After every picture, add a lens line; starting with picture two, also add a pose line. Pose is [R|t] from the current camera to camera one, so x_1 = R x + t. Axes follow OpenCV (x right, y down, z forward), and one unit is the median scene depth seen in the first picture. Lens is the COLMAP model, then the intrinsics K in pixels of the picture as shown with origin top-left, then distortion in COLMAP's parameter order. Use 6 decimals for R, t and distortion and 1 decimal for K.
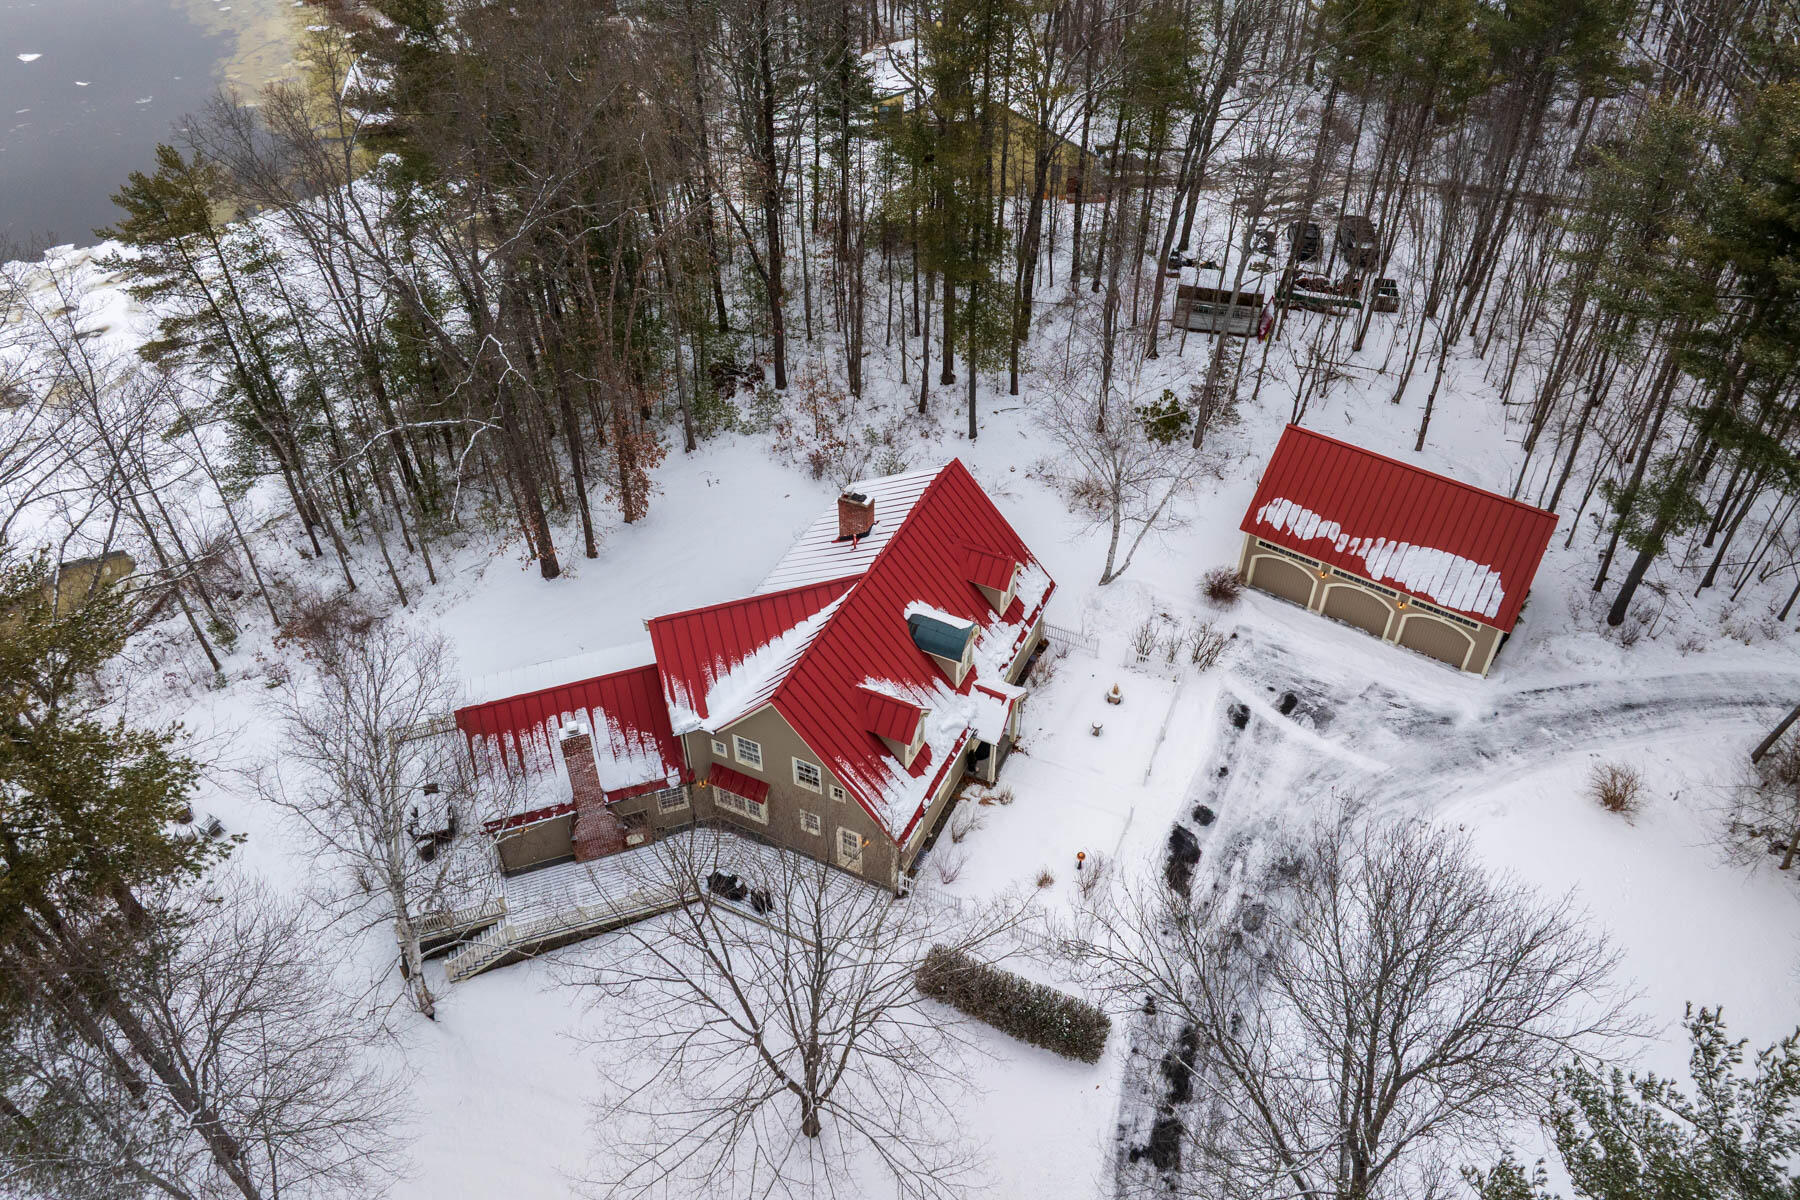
lens RADIAL K [[1228.5, 0, 900.0], [0, 1228.5, 600.0], [0, 0, 1]] dist [-0.050309, -0.000400]
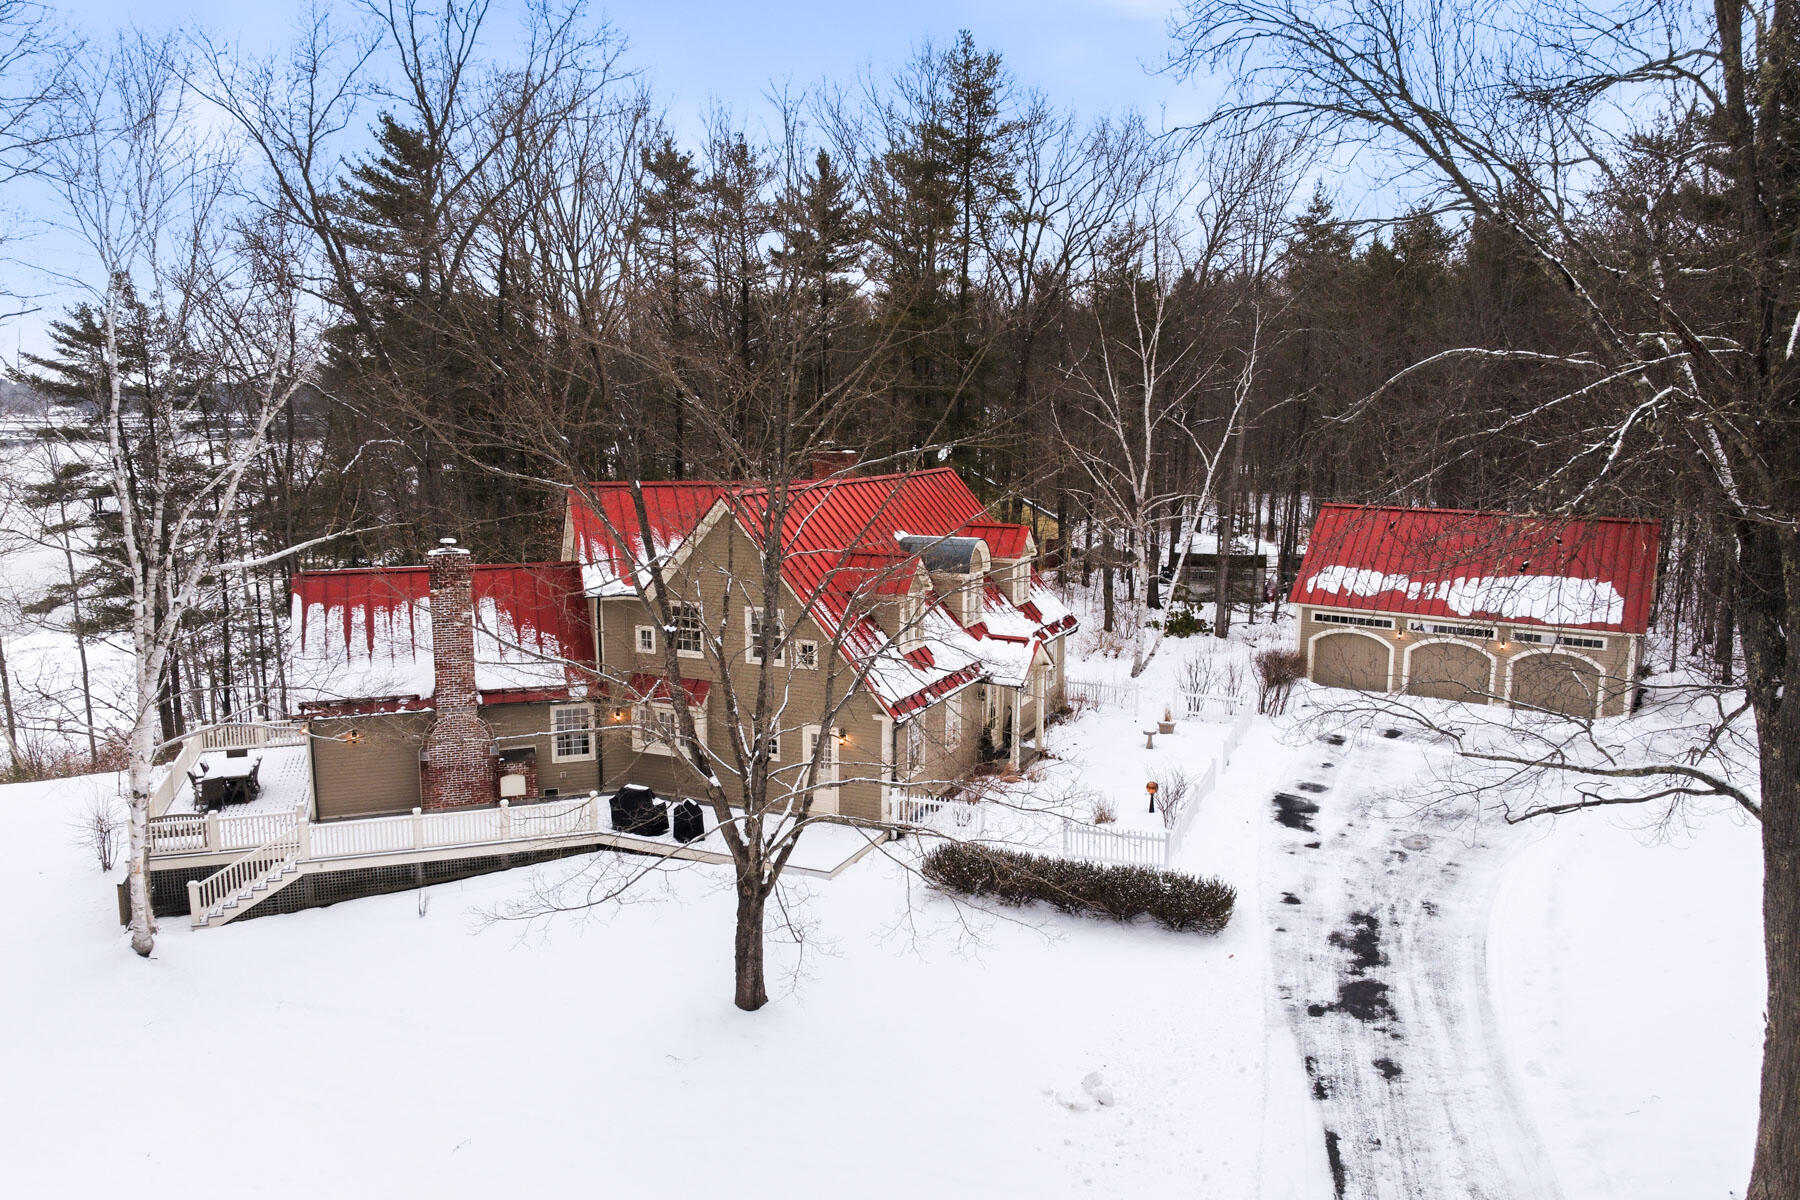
lens RADIAL K [[1290.3, 0, 906.0], [0, 1290.3, 636.6], [0, 0, 1]] dist [-0.049236, -0.001691]
pose [[0.999435, 0.001040, 0.033604, -0.016317], [0.016072, 0.863130, -0.504727, 0.465632], [-0.029530, 0.504981, 0.862625, 0.302207]]
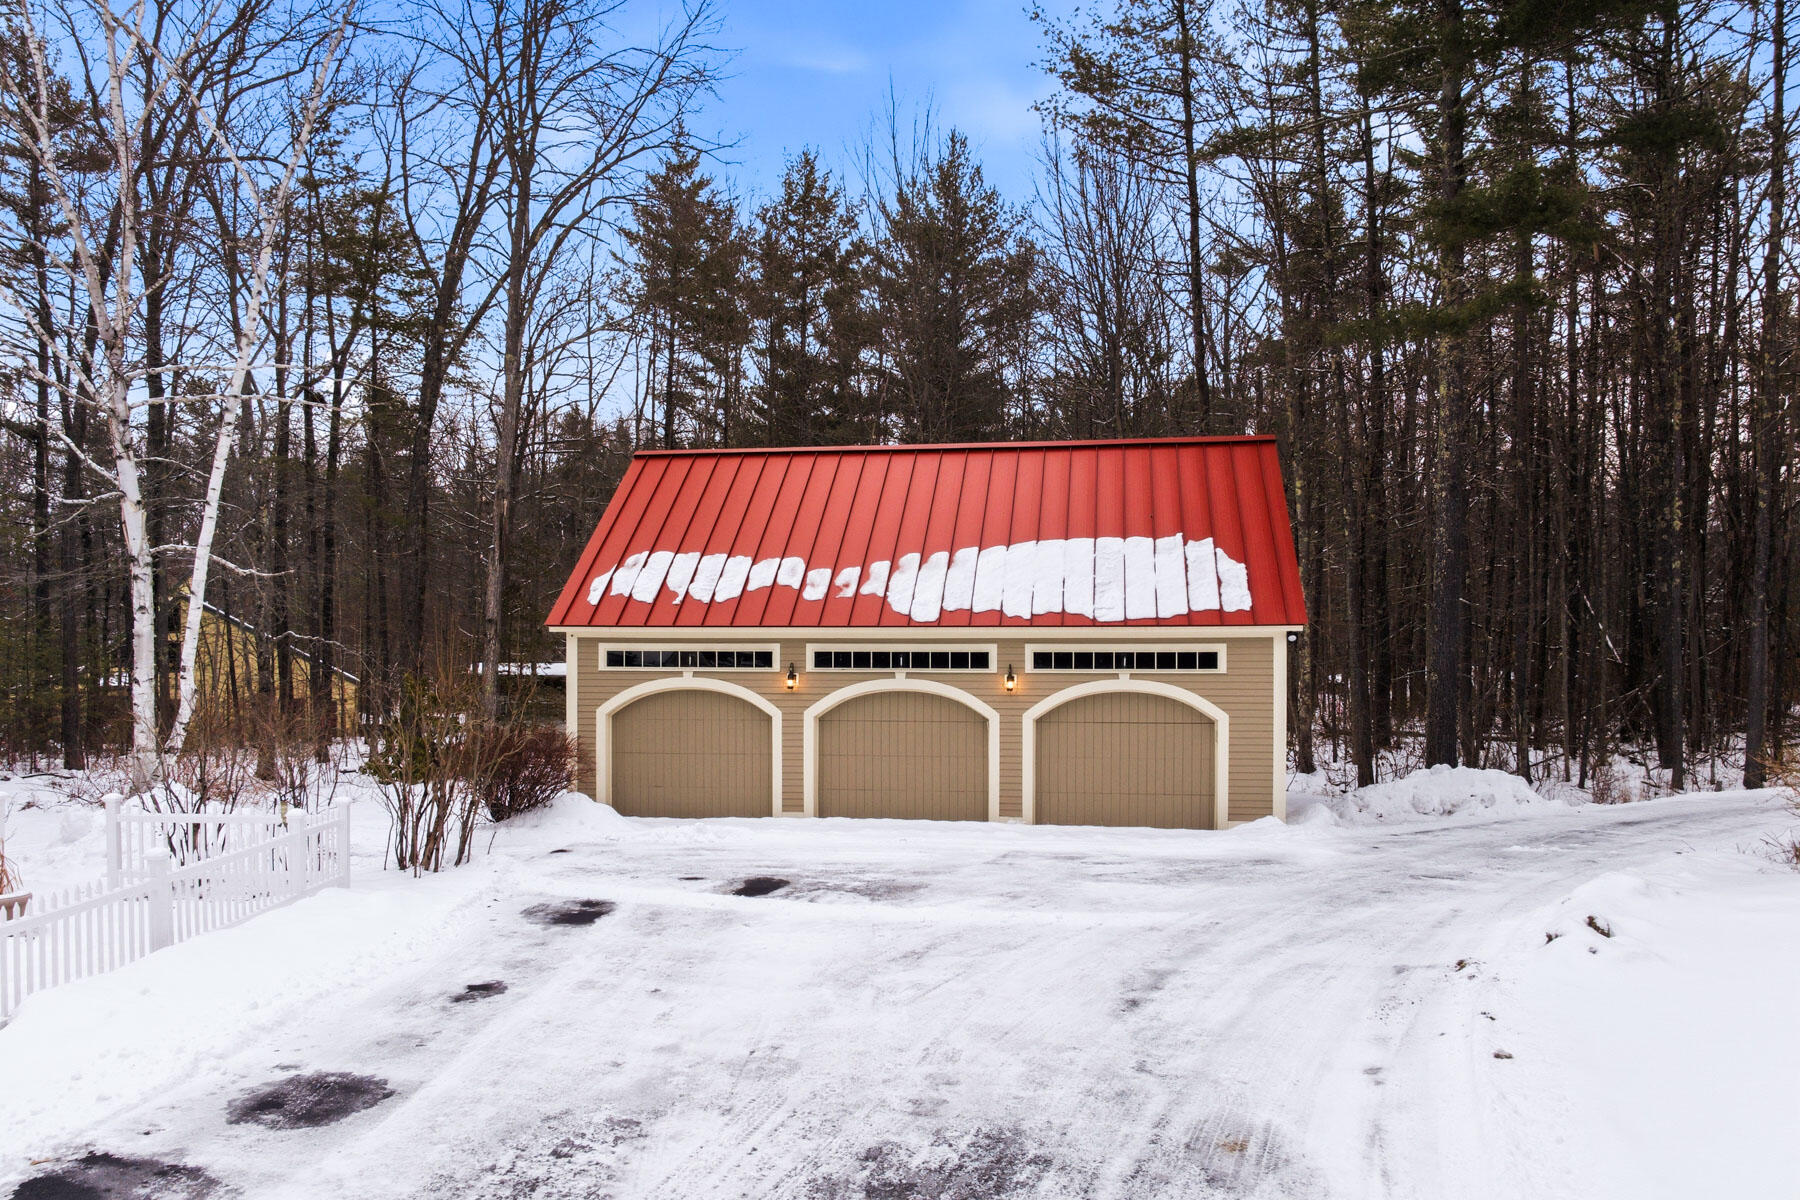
lens RADIAL K [[1338.0, 0, 923.1], [0, 1338.0, 649.9], [0, 0, 1]] dist [0.000641, -0.000861]
pose [[0.899817, 0.007439, 0.436205, 0.237500], [0.279270, 0.758331, -0.589018, 0.245674], [-0.335169, 0.651827, 0.680281, 0.807281]]
